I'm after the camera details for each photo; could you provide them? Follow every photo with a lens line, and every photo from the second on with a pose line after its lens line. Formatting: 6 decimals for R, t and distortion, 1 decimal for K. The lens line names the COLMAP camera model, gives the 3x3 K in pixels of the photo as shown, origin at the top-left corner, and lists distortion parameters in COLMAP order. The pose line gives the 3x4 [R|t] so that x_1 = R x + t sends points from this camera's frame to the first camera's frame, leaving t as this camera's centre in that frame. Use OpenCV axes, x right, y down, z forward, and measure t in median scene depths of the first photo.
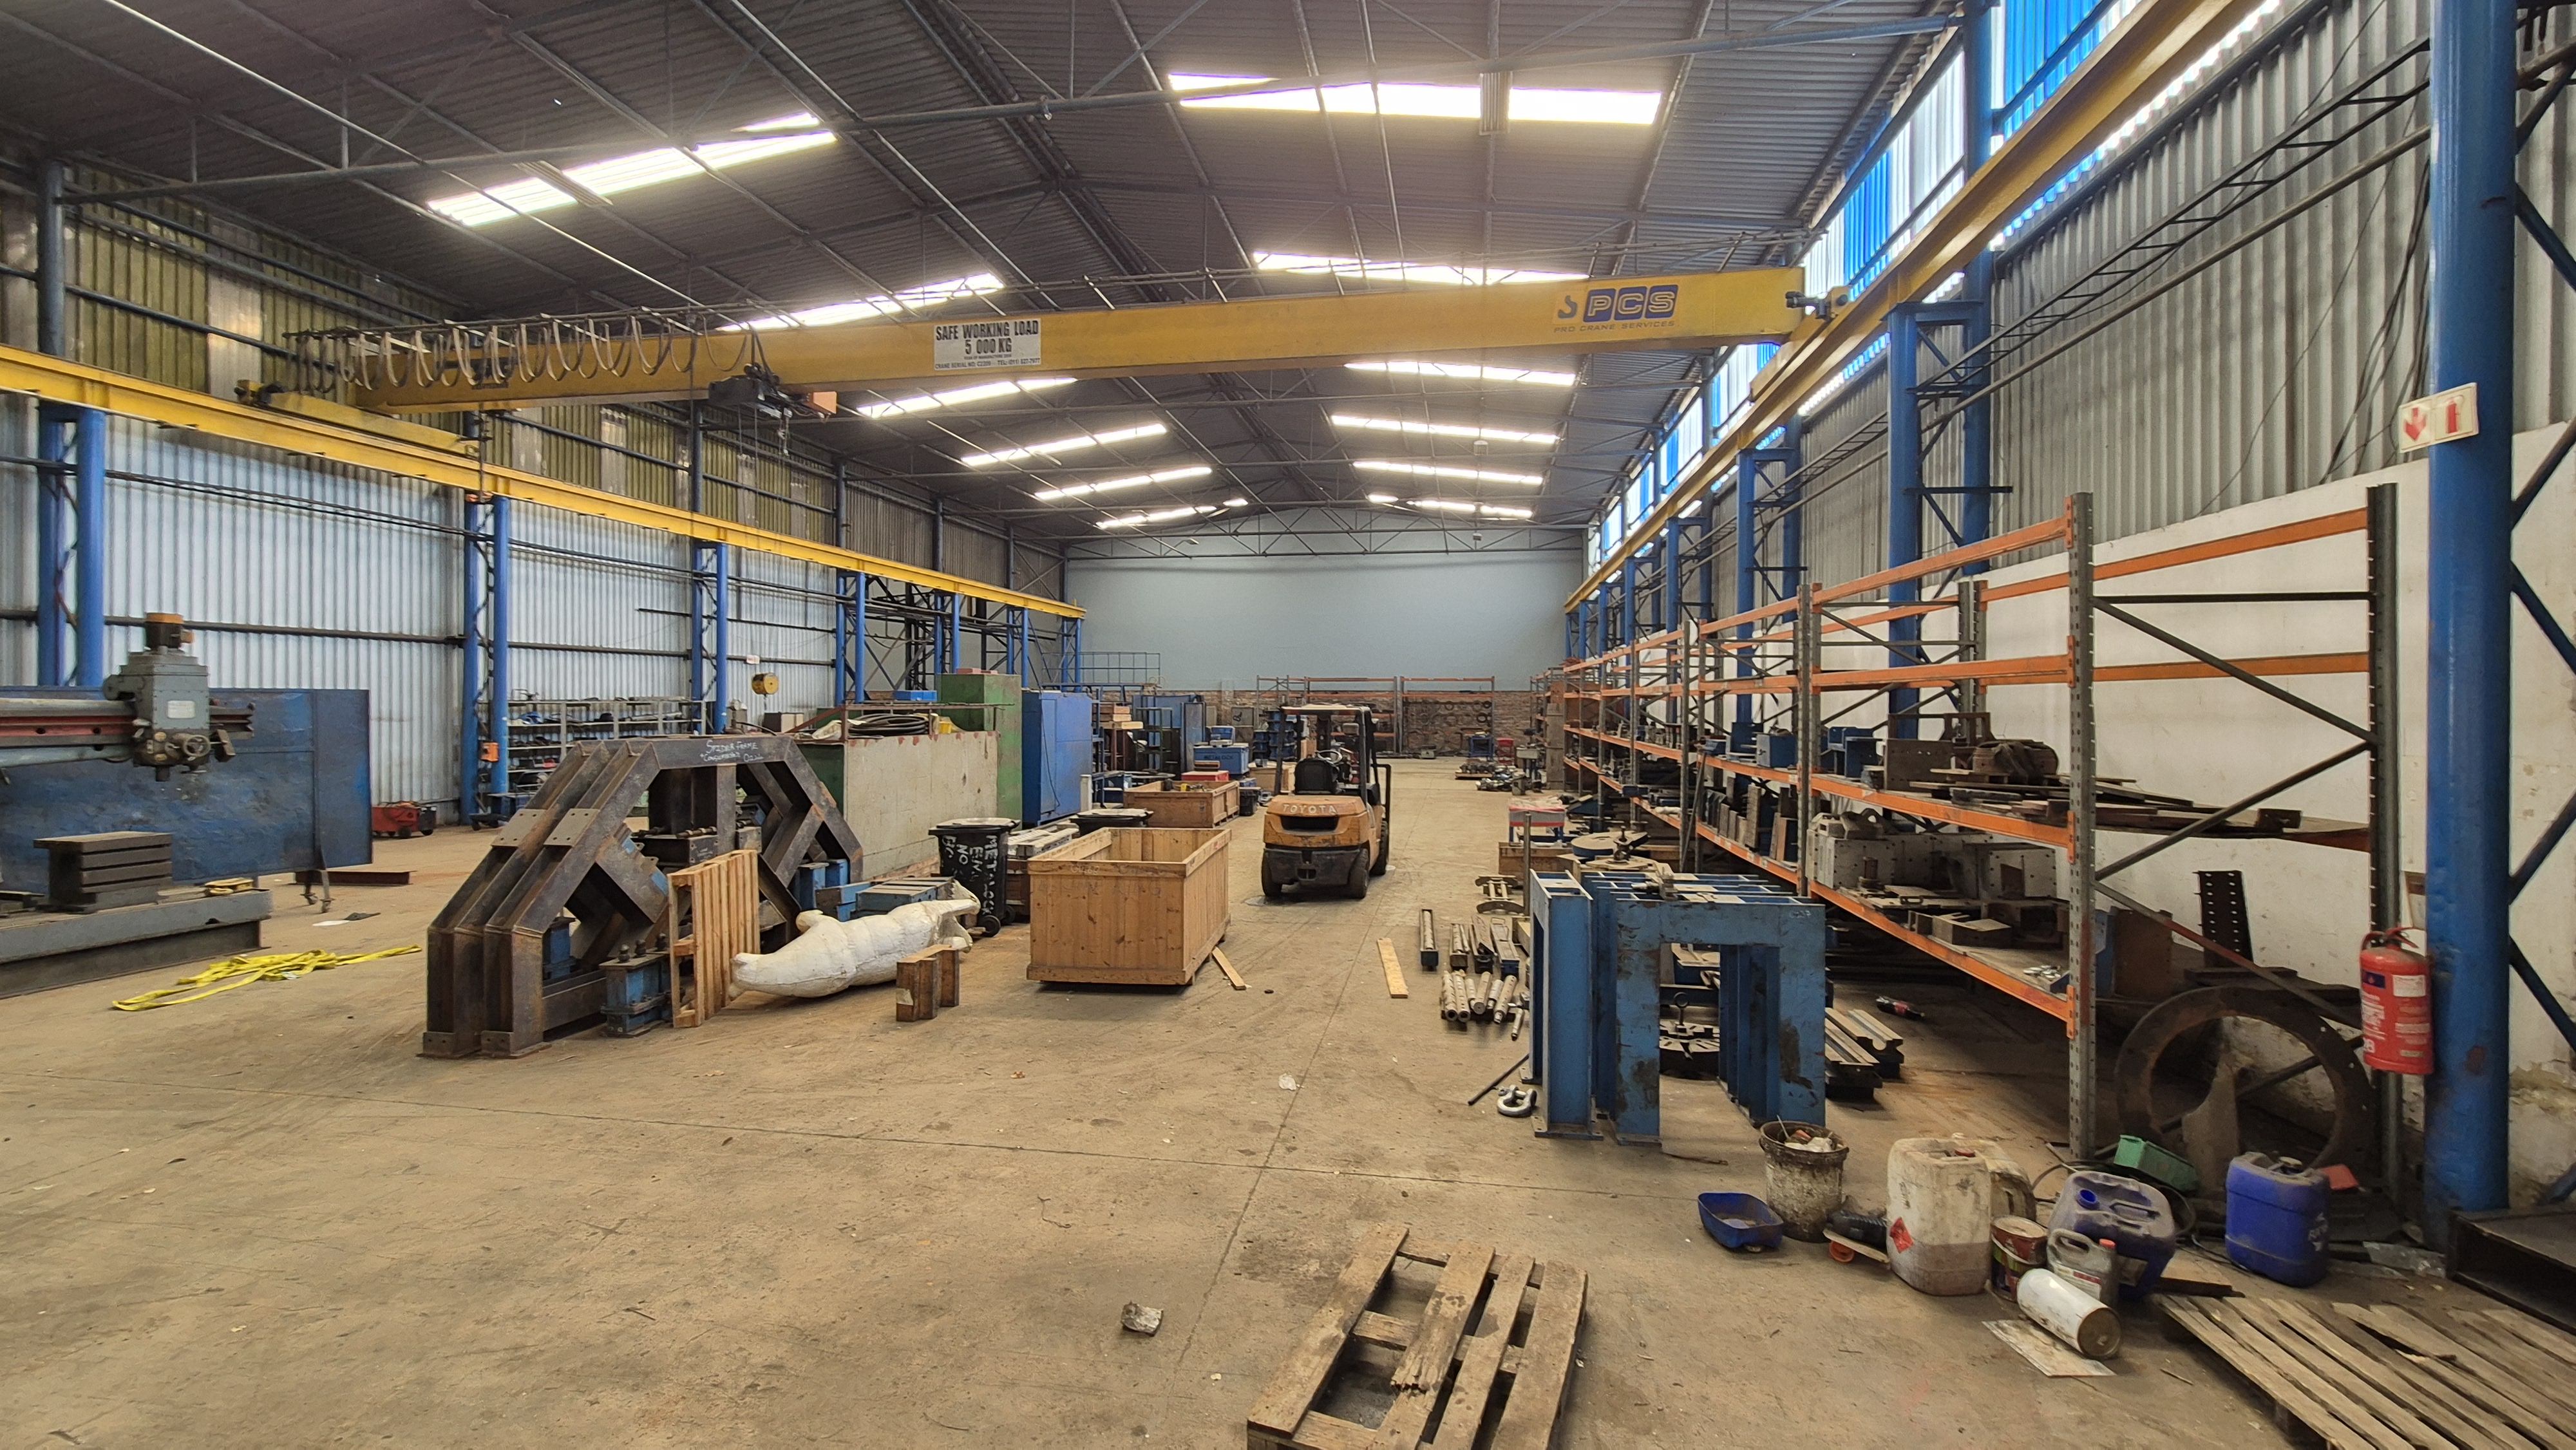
lens RADIAL K [[1059.5, 0, 1308.0], [0, 1059.5, 732.0], [0, 0, 1]] dist [-0.002372, 0.002352]
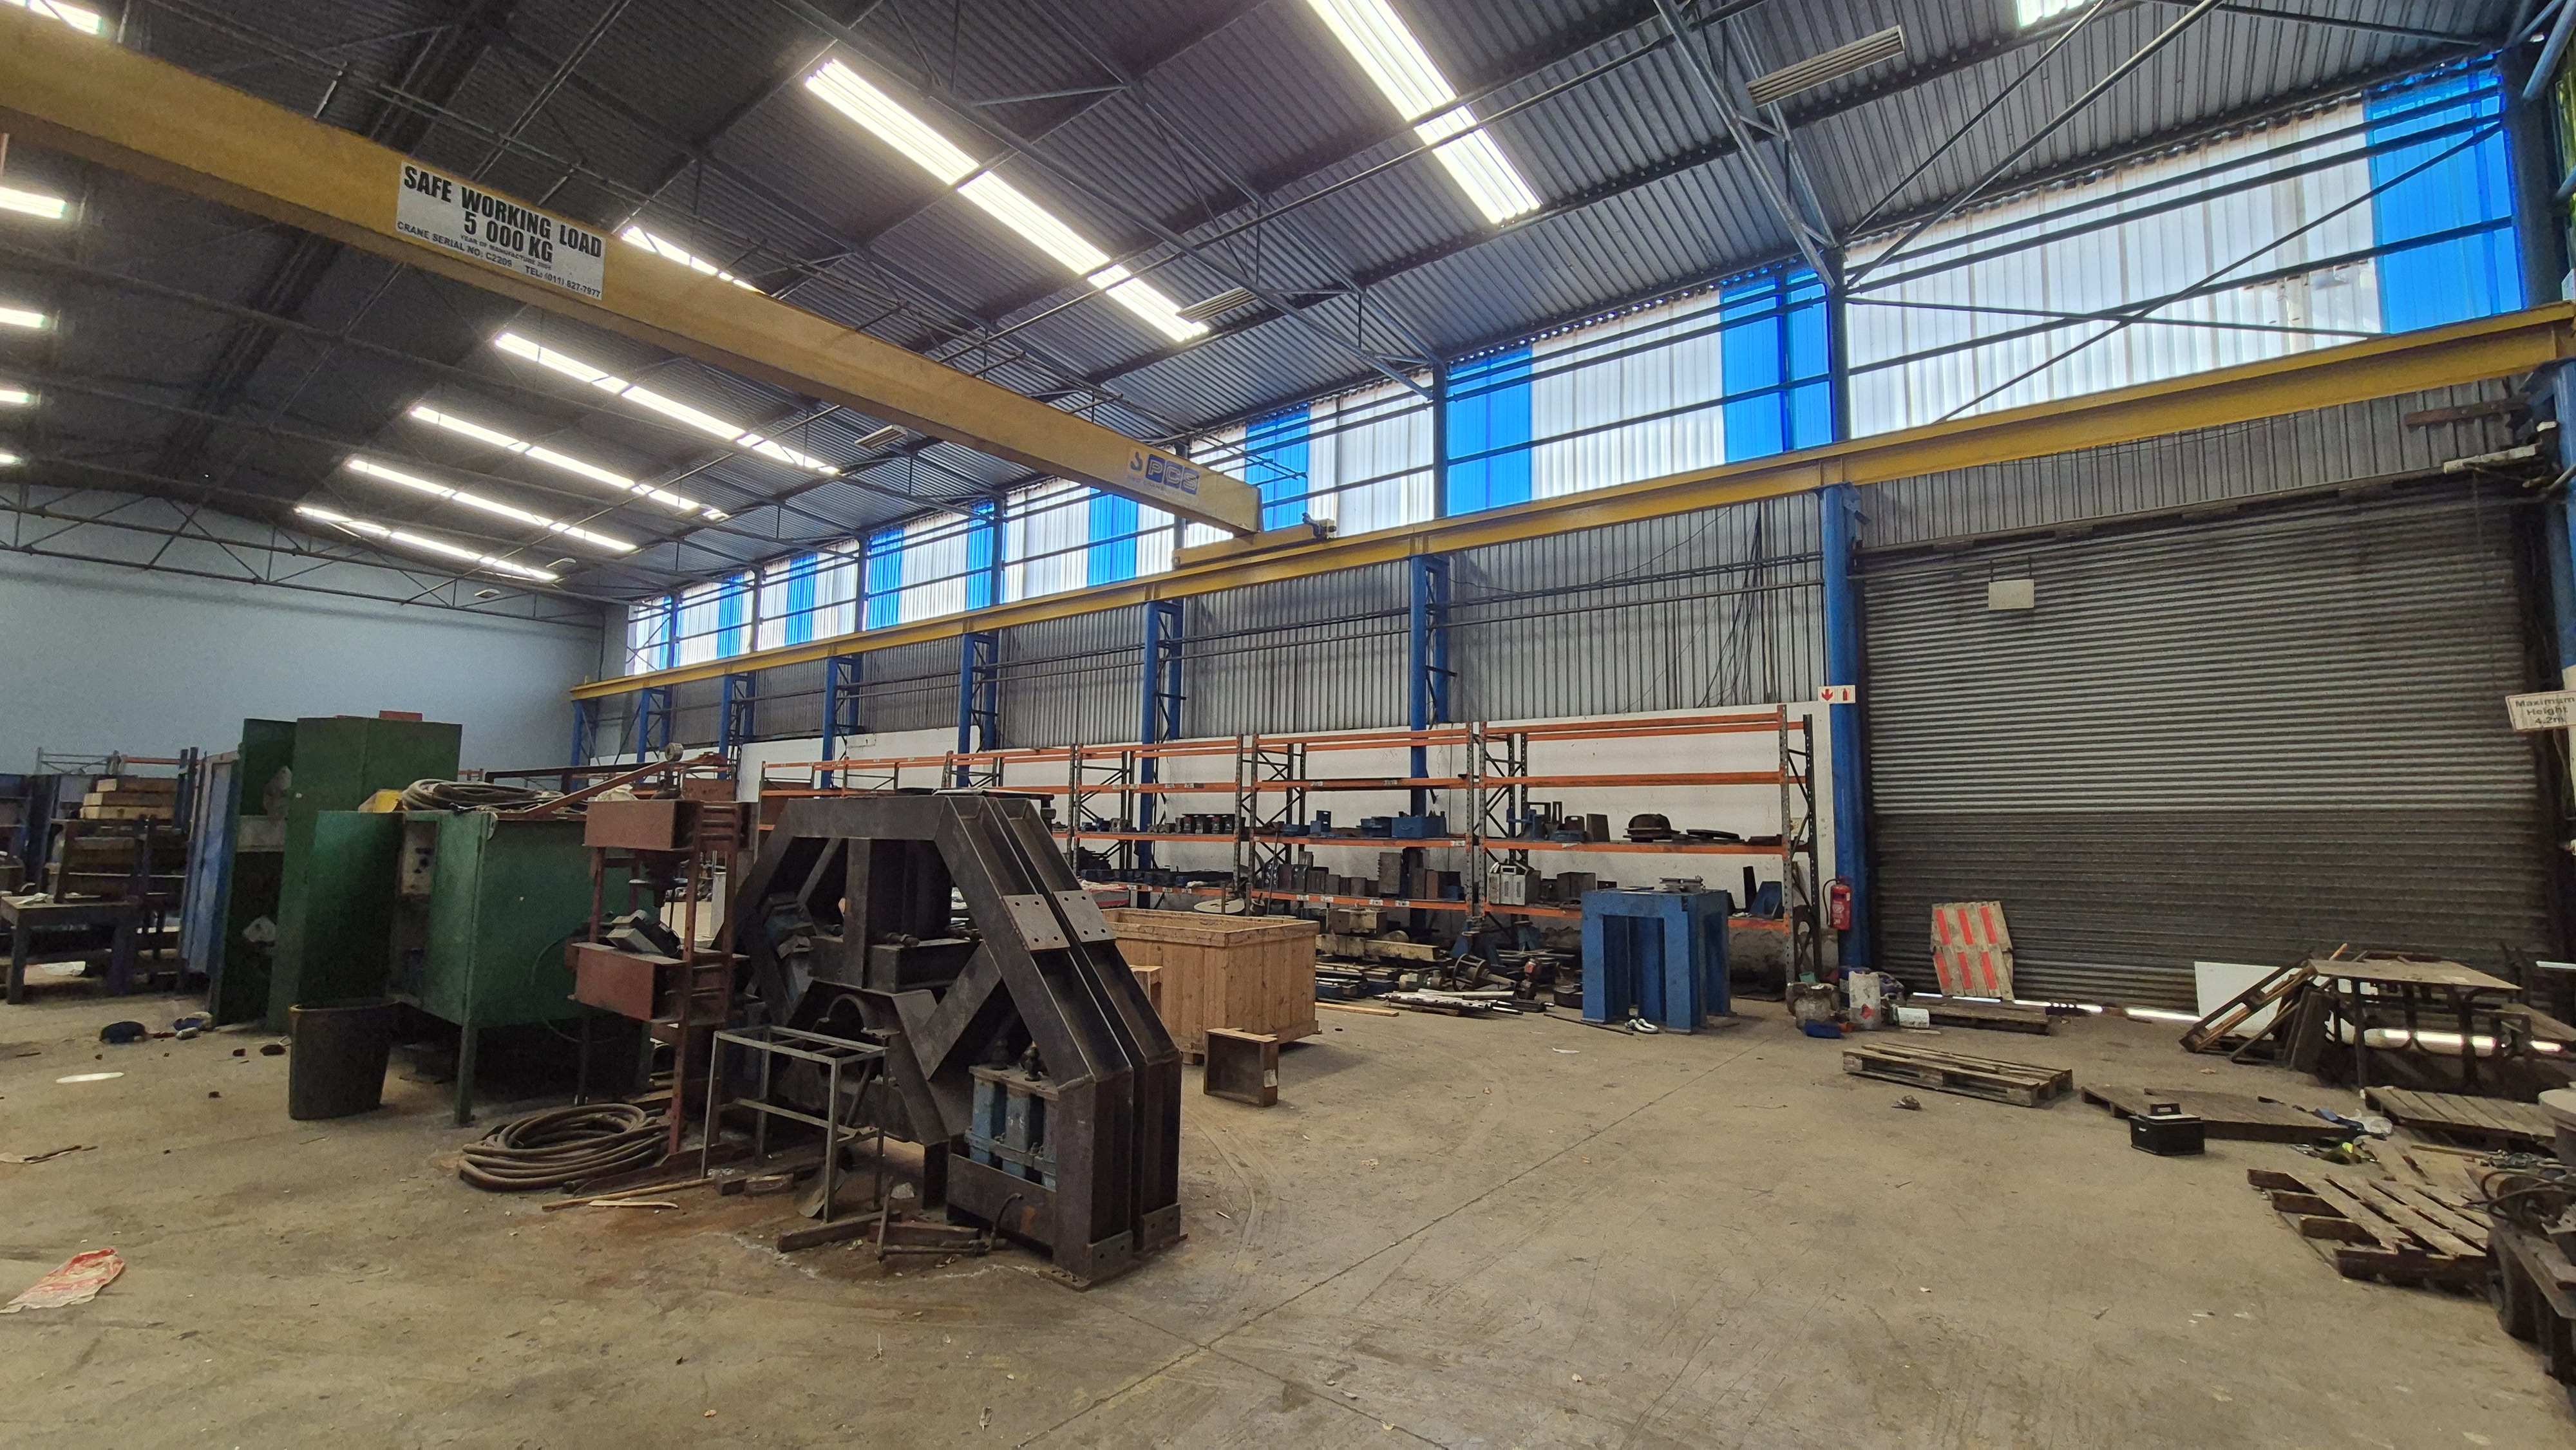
lens RADIAL K [[1059.5, 0, 1311.5], [0, 1059.5, 727.8], [0, 0, 1]] dist [-0.002372, 0.002352]
pose [[0.478397, 0.085924, 0.873930, -0.871334], [0.014912, 0.994263, -0.105918, 0.031139], [-0.878017, 0.063703, 0.474371, 0.370803]]
